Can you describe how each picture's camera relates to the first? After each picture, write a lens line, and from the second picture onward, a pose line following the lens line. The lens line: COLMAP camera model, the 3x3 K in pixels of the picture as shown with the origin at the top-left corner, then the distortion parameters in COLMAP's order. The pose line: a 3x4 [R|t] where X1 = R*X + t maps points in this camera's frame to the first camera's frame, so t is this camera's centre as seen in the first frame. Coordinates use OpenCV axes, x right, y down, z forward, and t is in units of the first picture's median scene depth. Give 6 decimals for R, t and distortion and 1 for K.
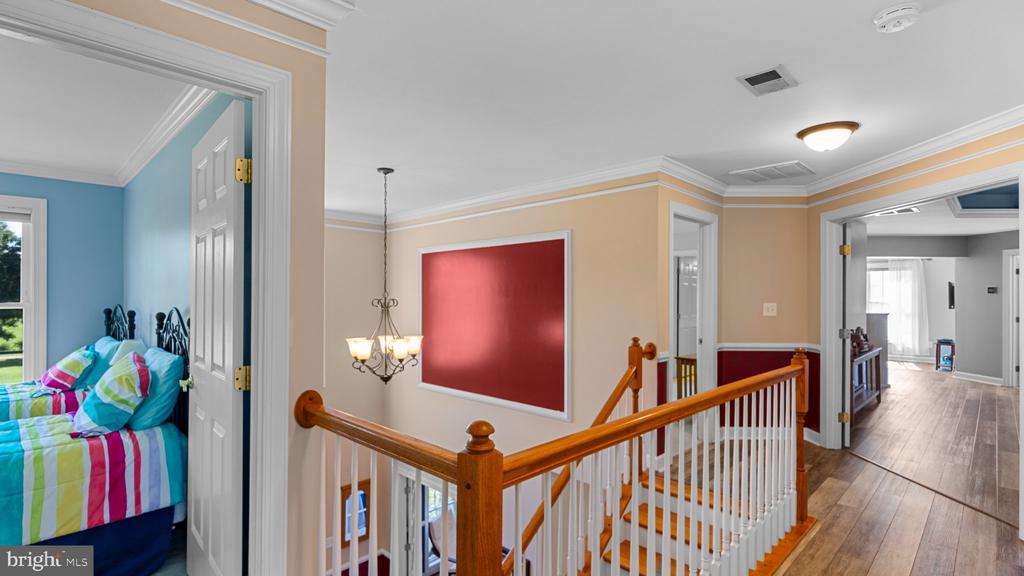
lens RADIAL K [[488.3, 0, 503.6], [0, 488.3, 292.7], [0, 0, 1]] dist [0.000724, -0.000443]
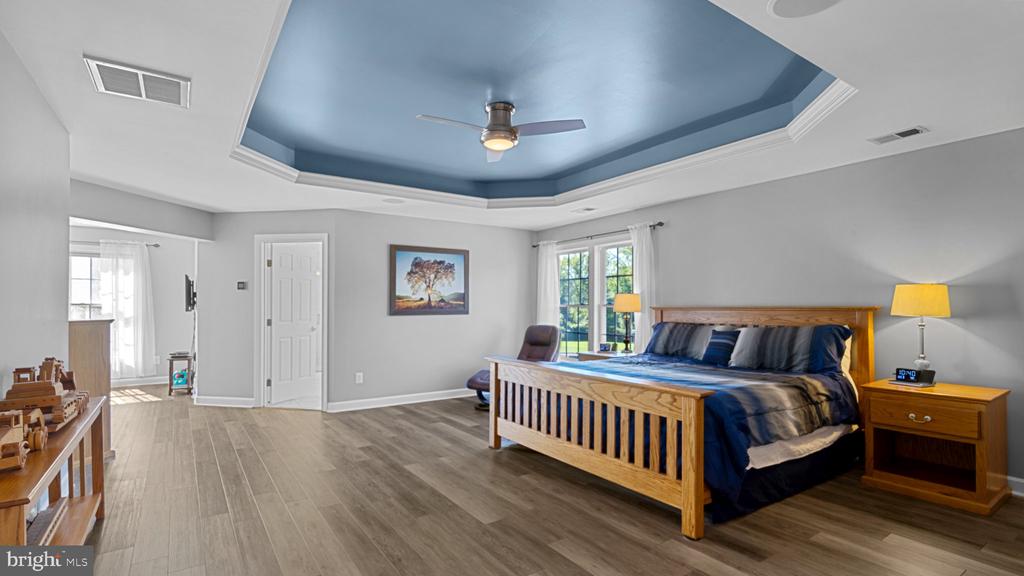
lens RADIAL K [[478.8, 0, 500.7], [0, 478.8, 303.3], [0, 0, 1]] dist [-0.002659, -0.000852]
pose [[0.187779, -0.004340, 0.982202, 0.288758], [-0.004193, 0.999978, 0.005220, 0.015191], [-0.982202, -0.005099, 0.187757, 0.394526]]
